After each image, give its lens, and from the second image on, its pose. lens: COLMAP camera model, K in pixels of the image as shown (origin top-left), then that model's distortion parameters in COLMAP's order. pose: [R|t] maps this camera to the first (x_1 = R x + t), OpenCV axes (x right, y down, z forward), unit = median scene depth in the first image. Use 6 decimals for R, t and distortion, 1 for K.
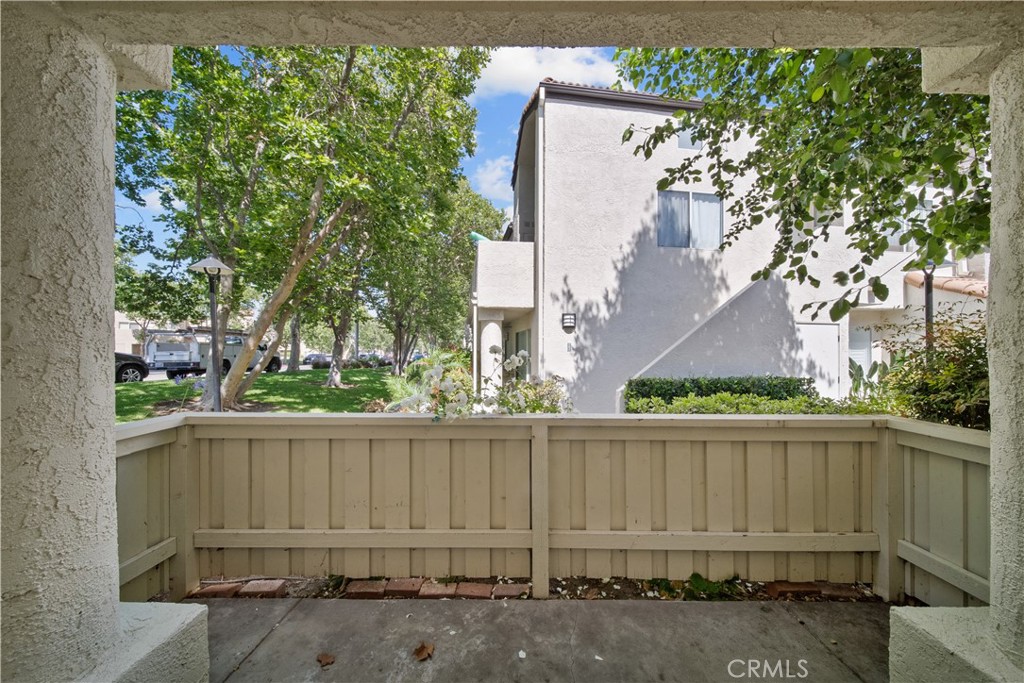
lens RADIAL K [[372.4, 0, 518.9], [0, 372.4, 348.1], [0, 0, 1]] dist [0.000950, -0.000222]
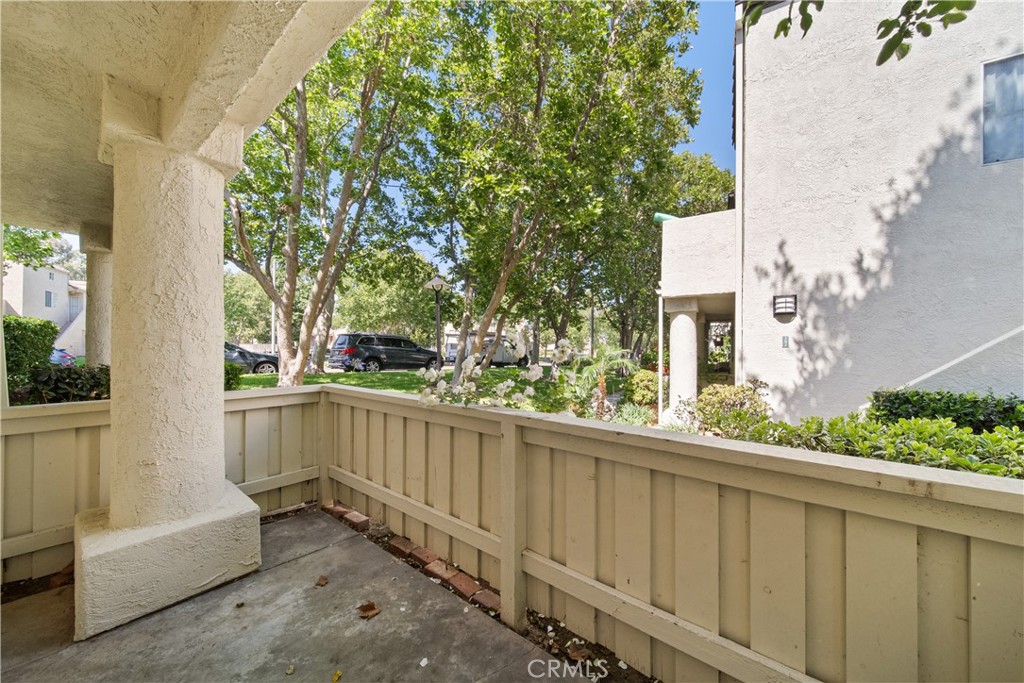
lens RADIAL K [[369.9, 0, 501.8], [0, 369.9, 348.8], [0, 0, 1]] dist [-0.000547, -0.000163]
pose [[0.769850, 0.001063, -0.638224, 0.167667], [-0.000302, 0.999999, 0.001301, 0.010507], [0.638225, -0.000809, 0.769850, 0.095283]]
